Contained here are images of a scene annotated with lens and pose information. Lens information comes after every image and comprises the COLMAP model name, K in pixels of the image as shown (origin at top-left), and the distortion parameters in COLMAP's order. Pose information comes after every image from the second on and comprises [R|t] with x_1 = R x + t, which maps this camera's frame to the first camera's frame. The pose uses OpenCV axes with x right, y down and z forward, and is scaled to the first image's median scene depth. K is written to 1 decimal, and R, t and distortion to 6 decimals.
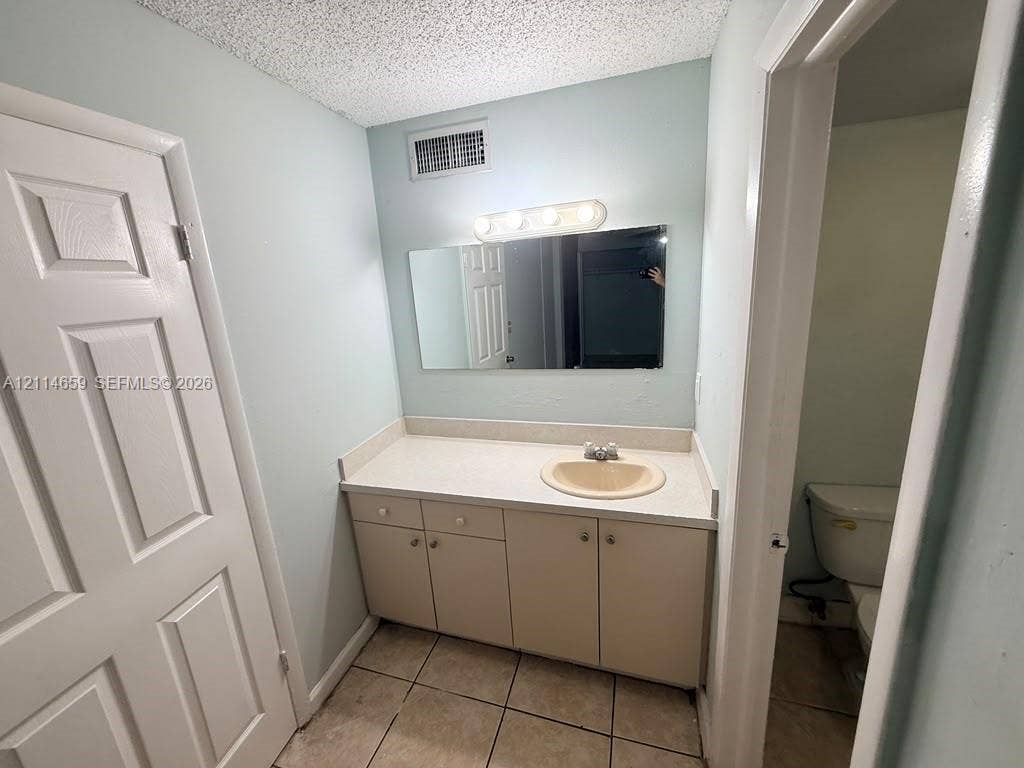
lens RADIAL K [[405.0, 0, 507.9], [0, 405.0, 381.7], [0, 0, 1]] dist [-0.000957, 0.000151]
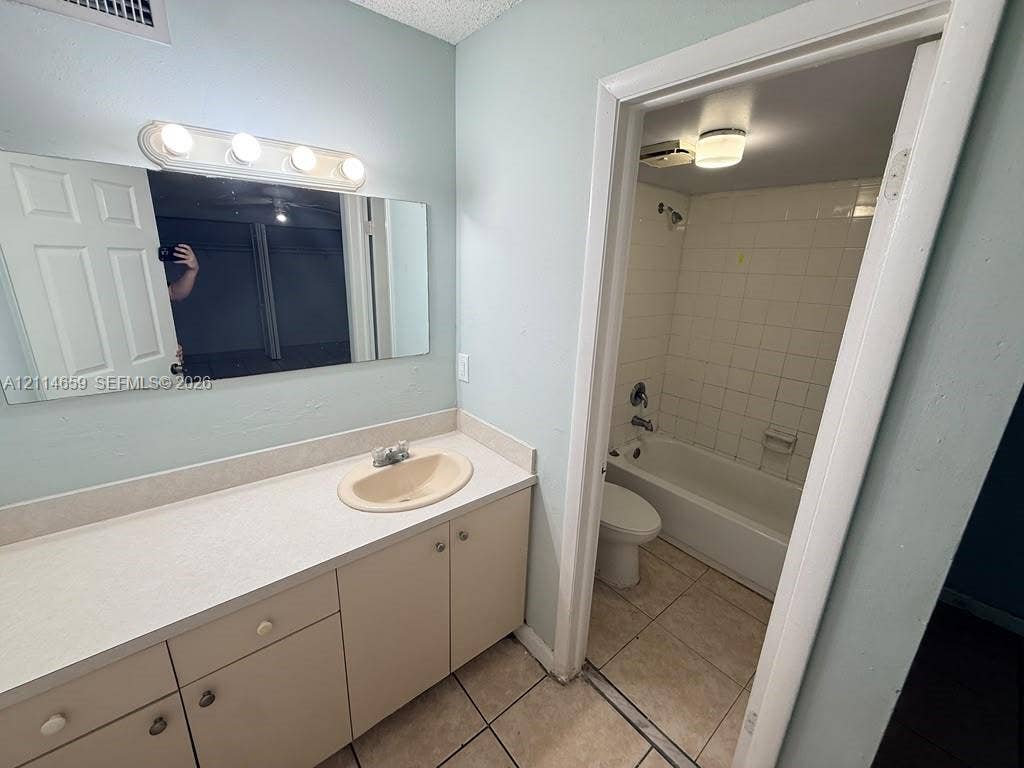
lens RADIAL K [[405.0, 0, 507.9], [0, 405.0, 381.7], [0, 0, 1]] dist [-0.000957, 0.000151]
pose [[0.552142, -0.153360, 0.819524, -0.337926], [0.133602, 0.986510, 0.094596, -0.032304], [-0.822976, 0.057260, 0.565183, 0.301059]]
